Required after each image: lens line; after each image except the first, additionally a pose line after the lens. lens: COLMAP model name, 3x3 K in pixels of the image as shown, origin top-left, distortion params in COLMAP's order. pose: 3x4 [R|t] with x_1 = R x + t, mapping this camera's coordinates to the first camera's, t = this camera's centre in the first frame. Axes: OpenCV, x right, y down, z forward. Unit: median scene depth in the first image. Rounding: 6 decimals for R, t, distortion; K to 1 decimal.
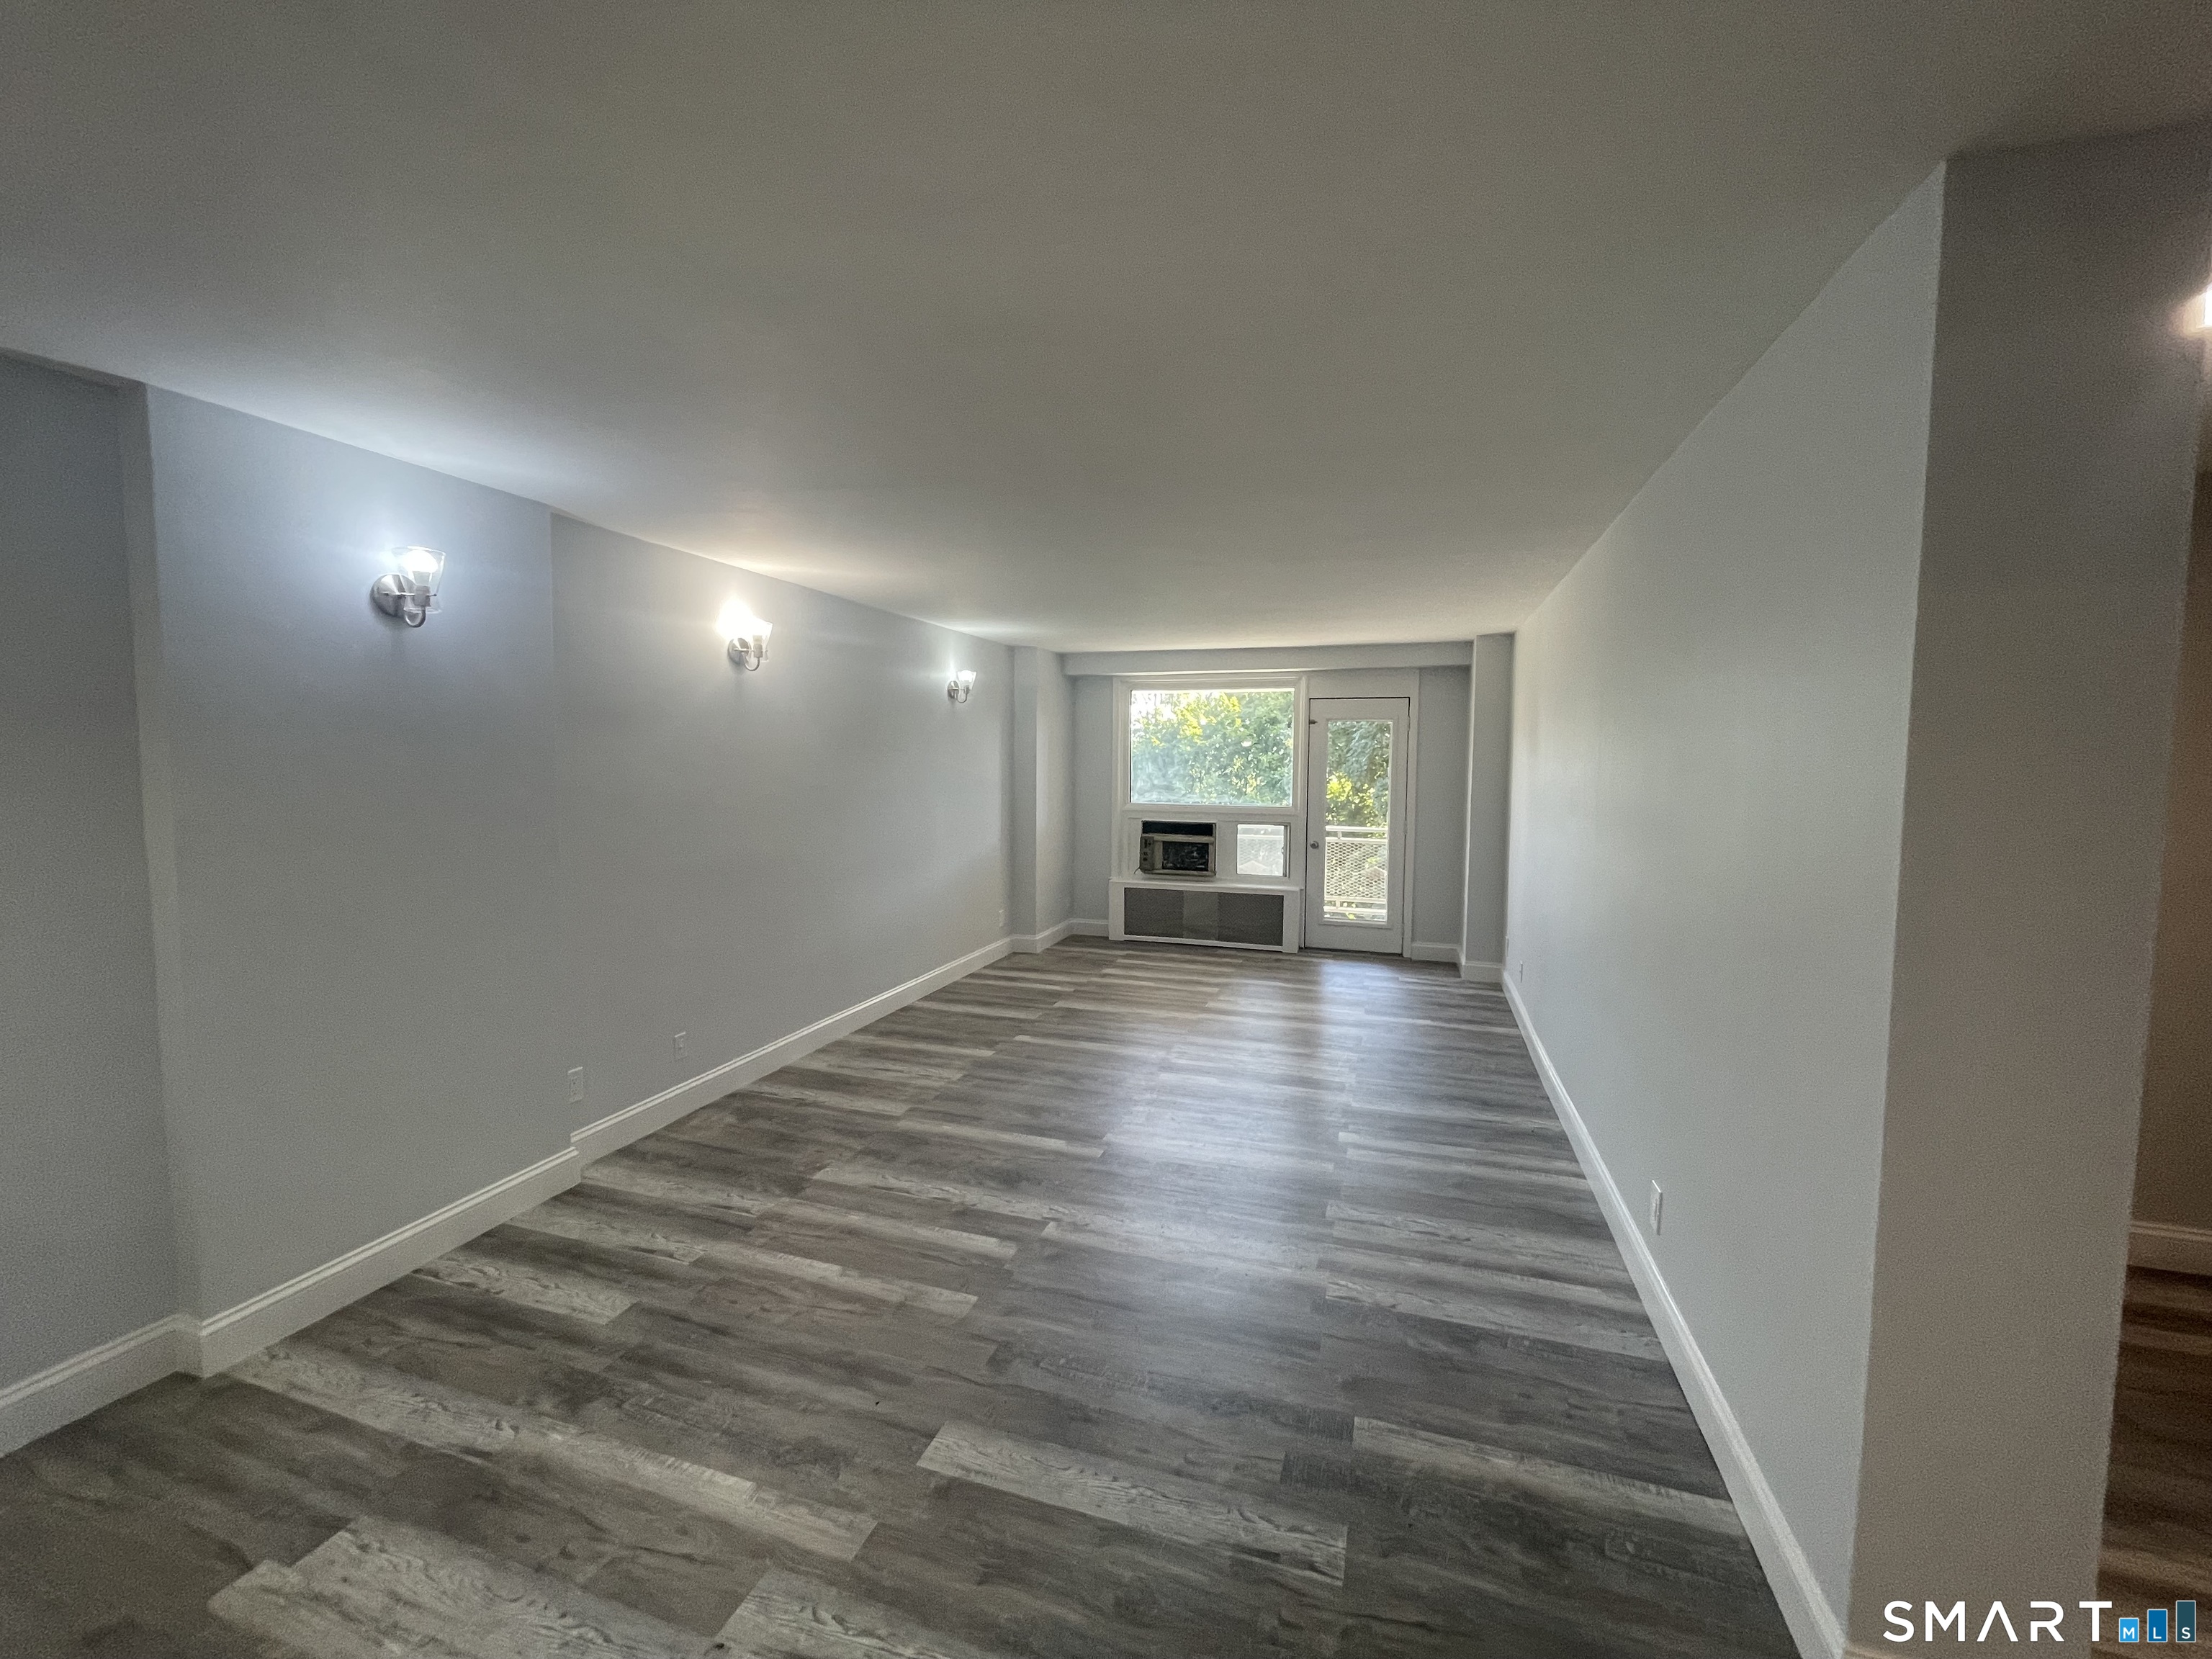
lens RADIAL K [[893.3, 0, 1107.5], [0, 893.3, 819.1], [0, 0, 1]] dist [-0.002031, 0.003258]
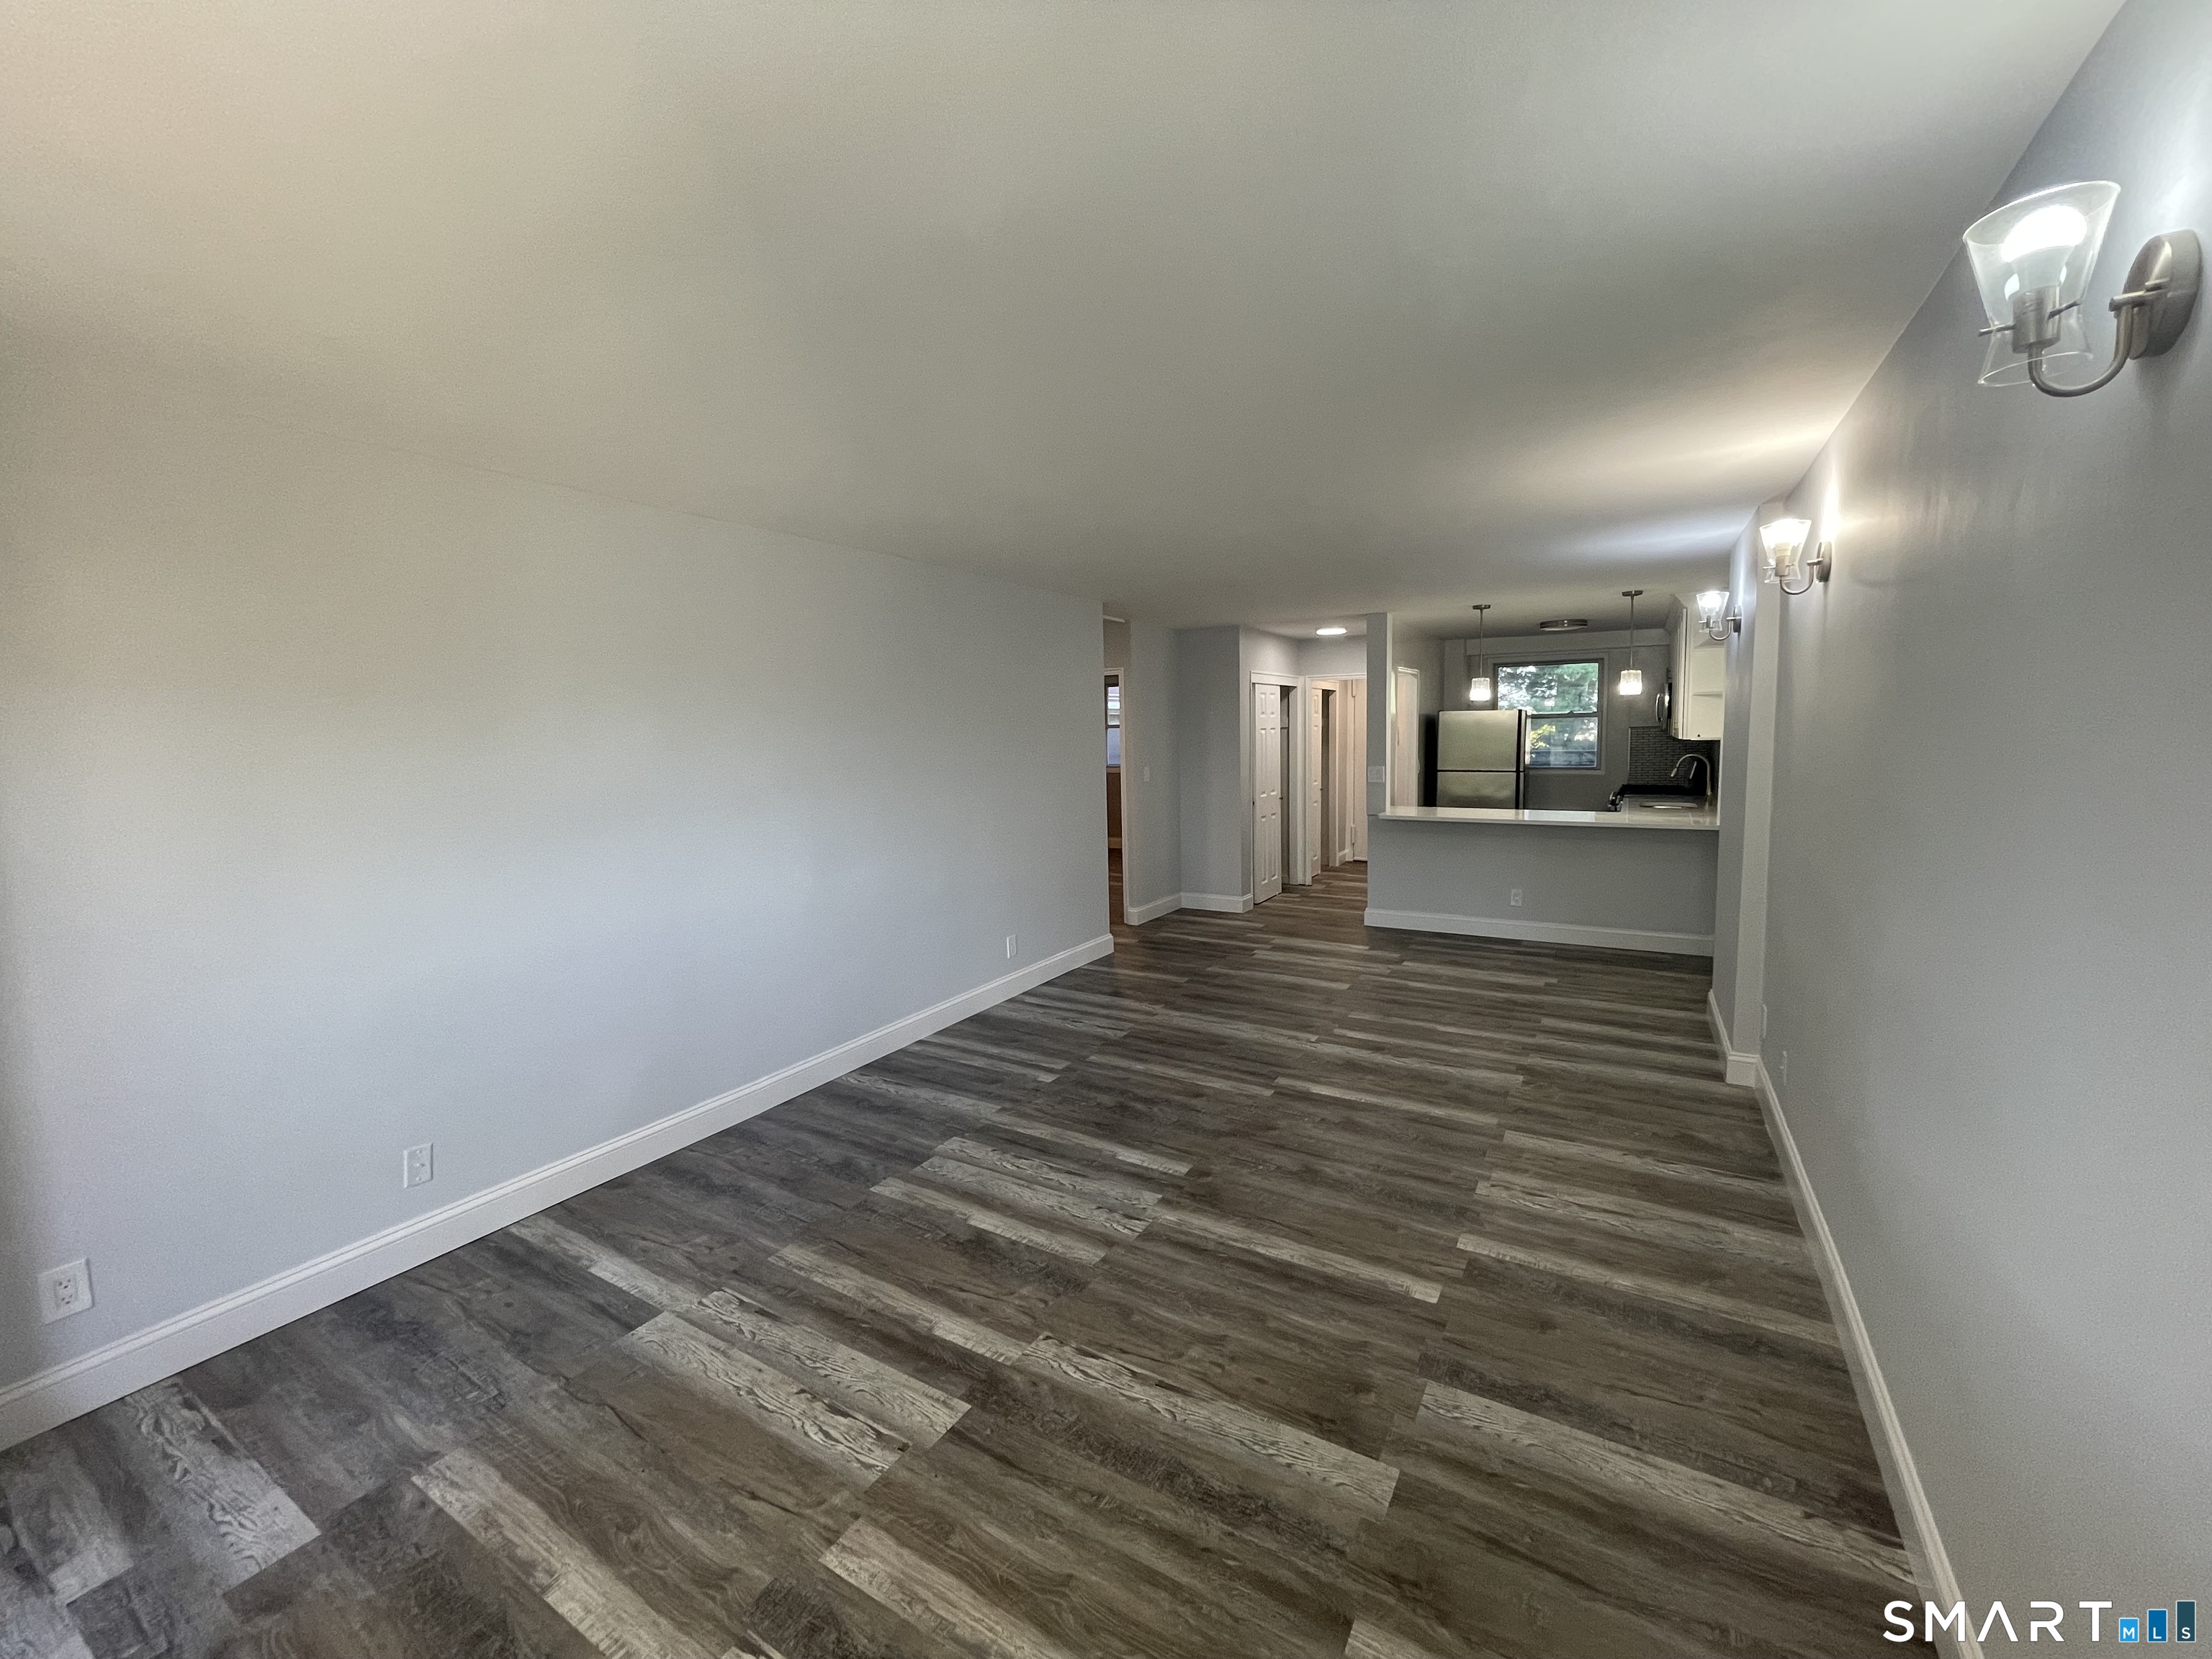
lens RADIAL K [[893.3, 0, 1105.9], [0, 893.3, 829.2], [0, 0, 1]] dist [-0.002031, 0.003258]
pose [[-0.976226, -0.012057, 0.216420, -0.035418], [0.027570, 0.983435, 0.179151, -0.144190], [-0.214995, 0.180858, -0.959722, 2.031071]]
